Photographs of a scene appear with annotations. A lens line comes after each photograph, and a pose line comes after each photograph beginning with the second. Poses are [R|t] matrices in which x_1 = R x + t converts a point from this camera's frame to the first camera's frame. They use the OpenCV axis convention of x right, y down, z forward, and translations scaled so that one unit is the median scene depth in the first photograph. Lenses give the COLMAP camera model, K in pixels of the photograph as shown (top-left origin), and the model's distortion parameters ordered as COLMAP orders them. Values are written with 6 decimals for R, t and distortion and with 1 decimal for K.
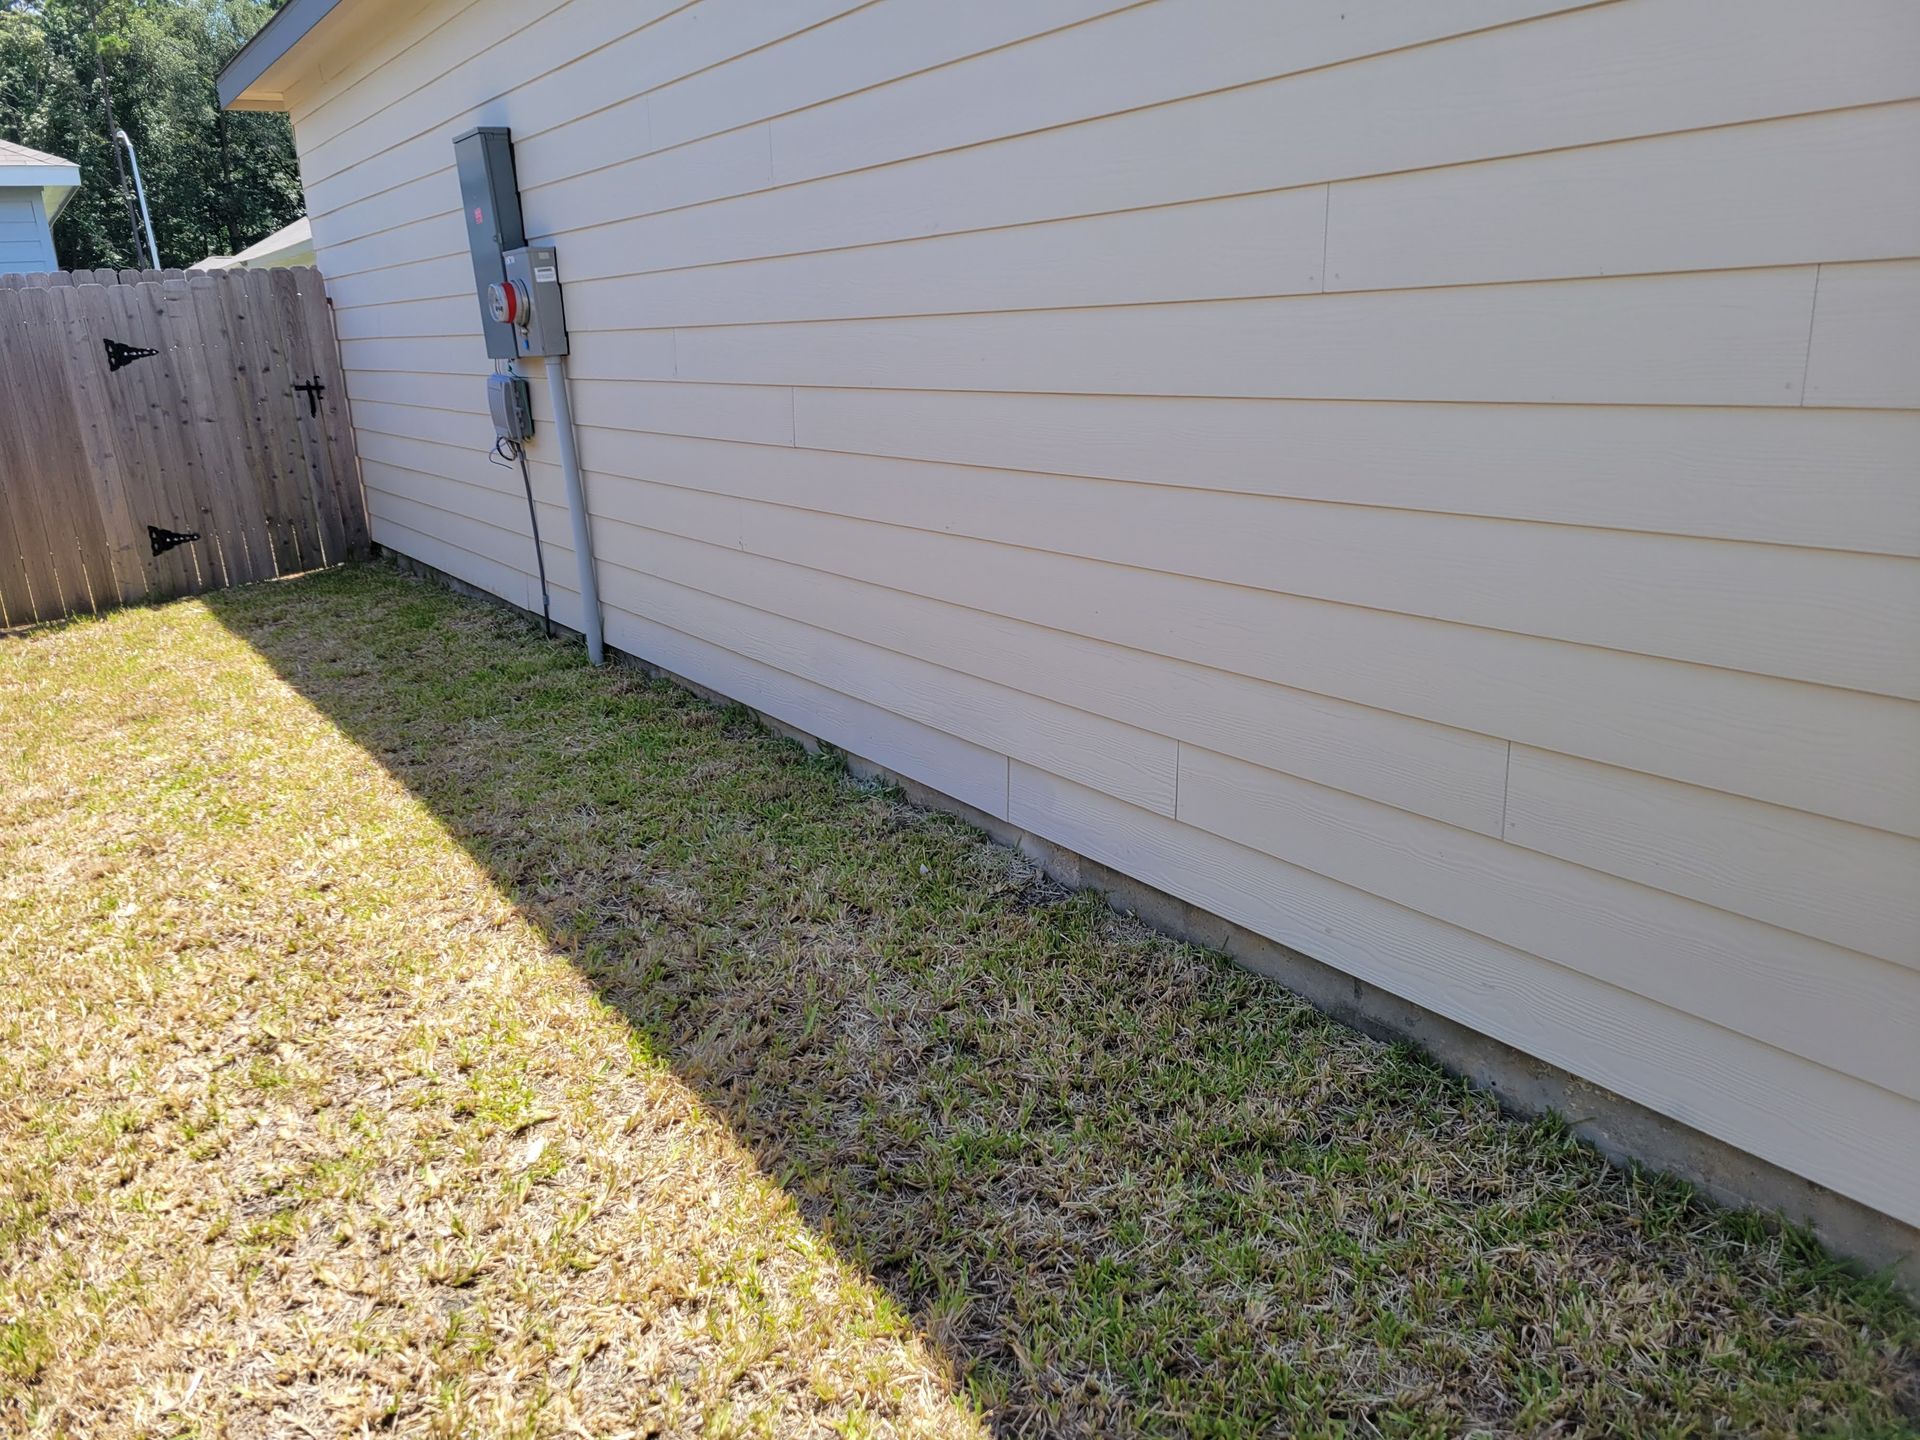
lens RADIAL K [[1433.4, 0, 935.9], [0, 1433.4, 723.3], [0, 0, 1]] dist [0.047340, -0.008524]
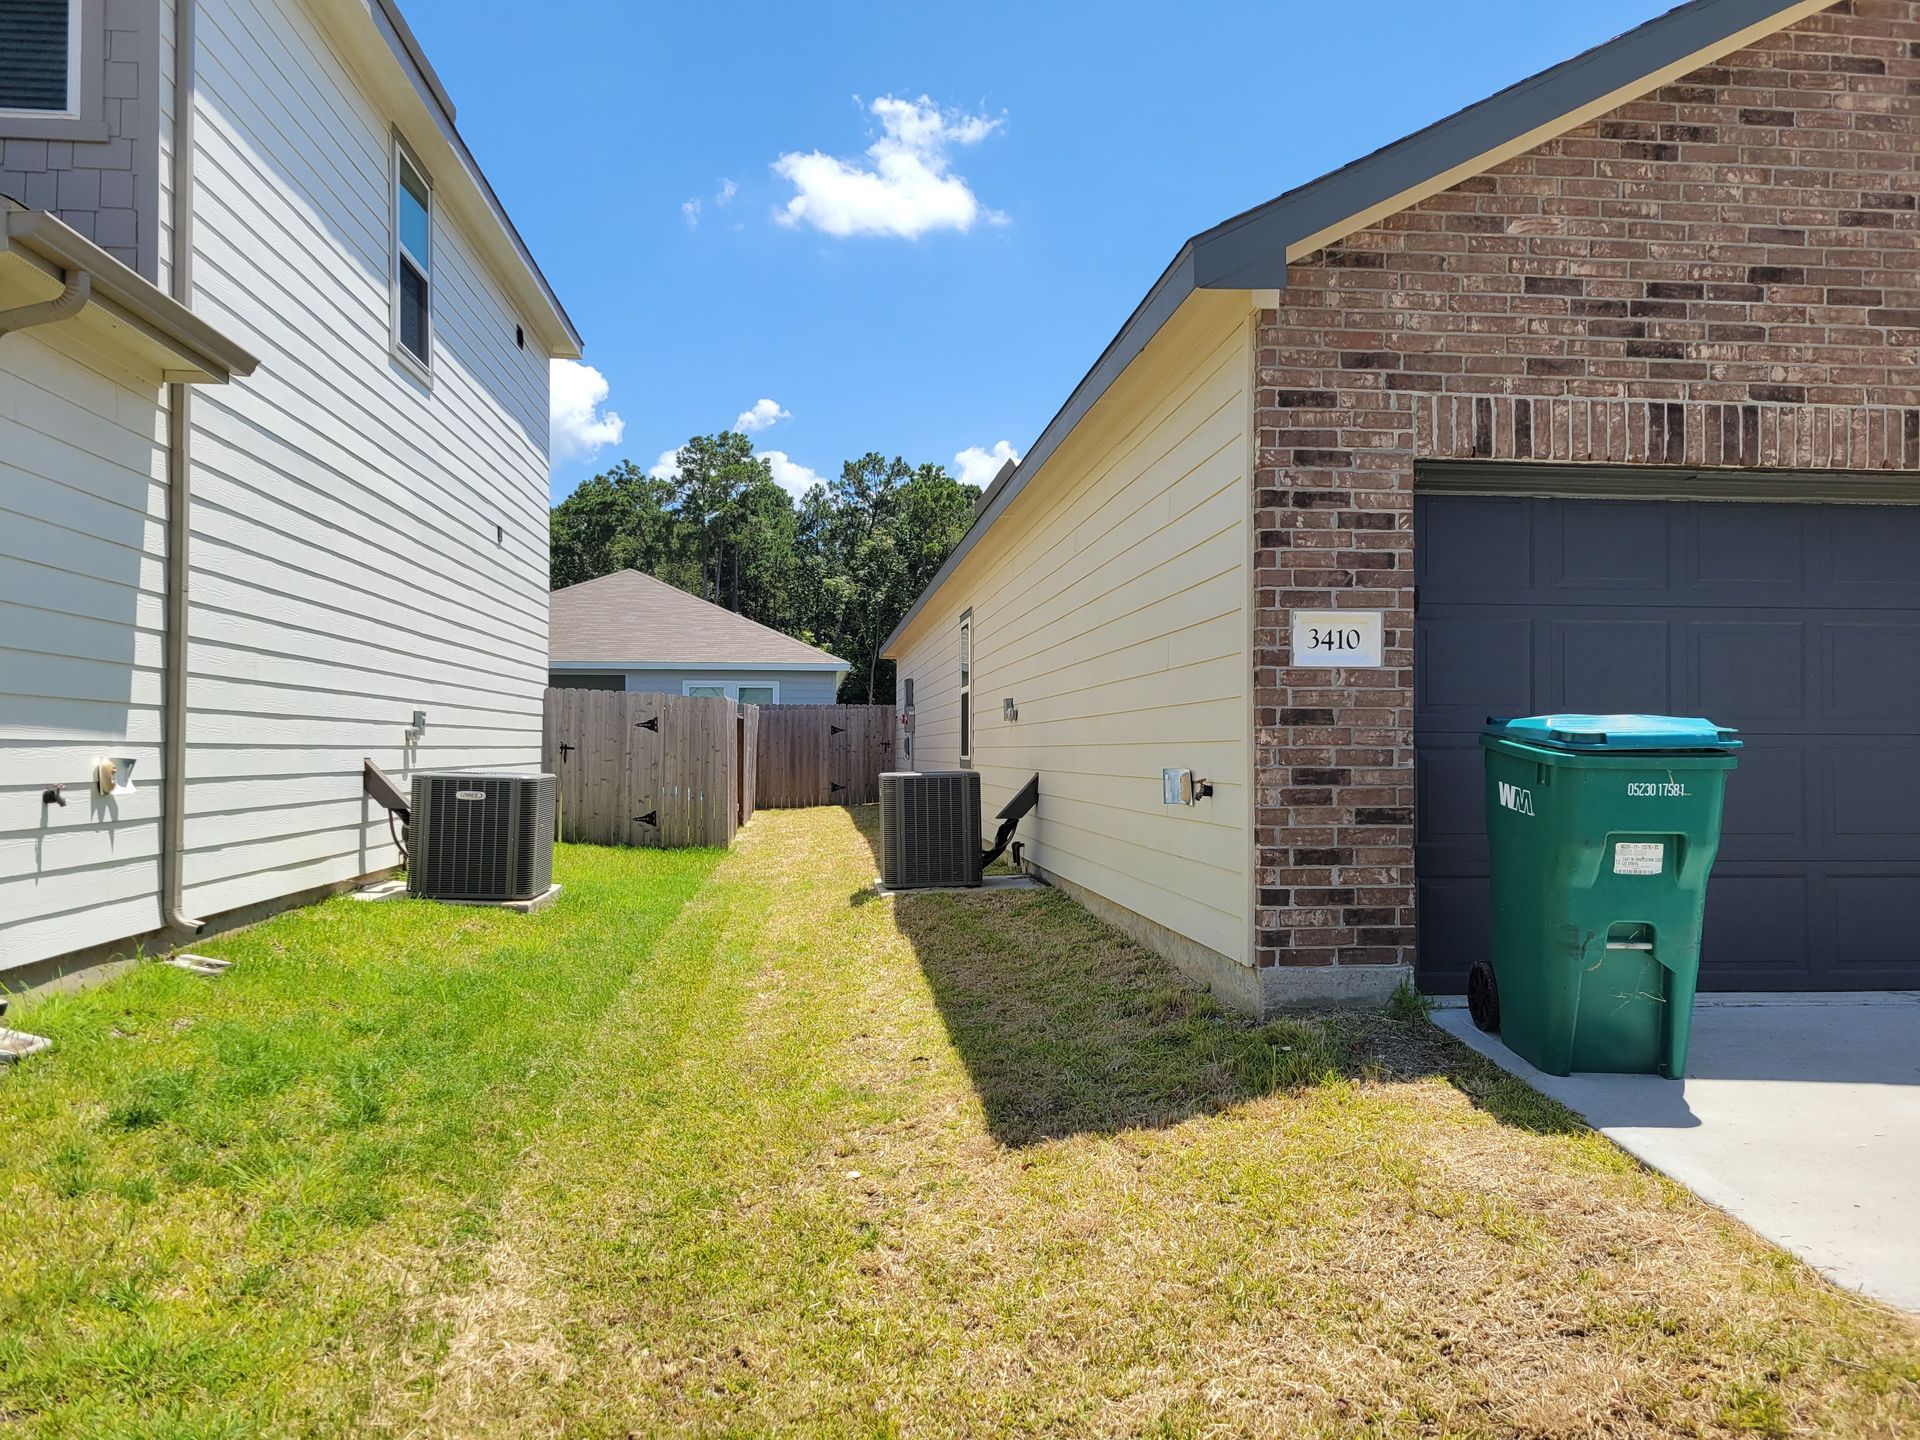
lens RADIAL K [[1433.4, 0, 935.9], [0, 1433.4, 723.3], [0, 0, 1]] dist [0.047340, -0.008524]
pose [[0.885123, 0.047430, -0.462934, 1.087888], [-0.178344, 0.953412, -0.243309, 0.456339], [0.429827, 0.297920, 0.852346, -1.587459]]
